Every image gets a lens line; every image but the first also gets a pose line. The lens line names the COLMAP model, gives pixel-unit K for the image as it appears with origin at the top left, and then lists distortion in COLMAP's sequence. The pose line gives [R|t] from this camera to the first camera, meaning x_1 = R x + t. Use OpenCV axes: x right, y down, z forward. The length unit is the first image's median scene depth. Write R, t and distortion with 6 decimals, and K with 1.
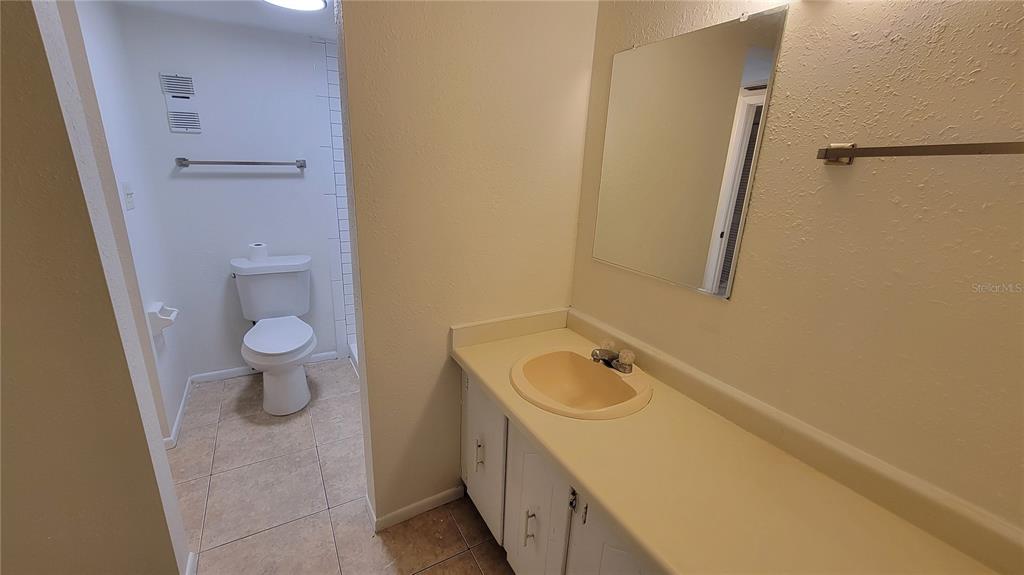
lens RADIAL K [[416.0, 0, 508.7], [0, 416.0, 289.6], [0, 0, 1]] dist [-0.002257, 0.000838]
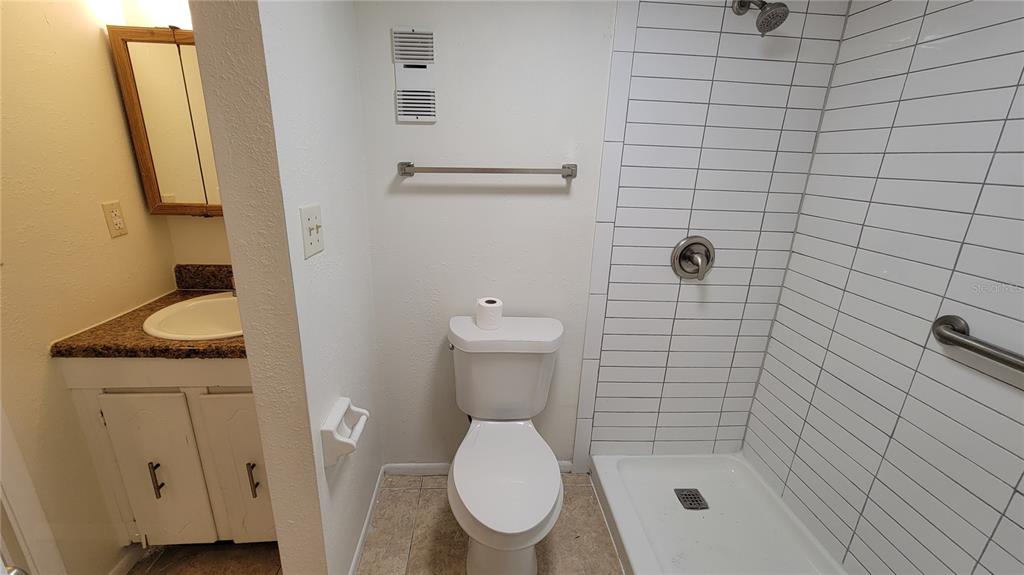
lens RADIAL K [[416.0, 0, 508.3], [0, 416.0, 289.8], [0, 0, 1]] dist [-0.002257, 0.000838]
pose [[0.900508, 0.115656, -0.419177, -0.337186], [-0.120731, 0.992579, 0.014503, -0.144144], [0.417744, 0.037548, 0.907789, 0.469940]]
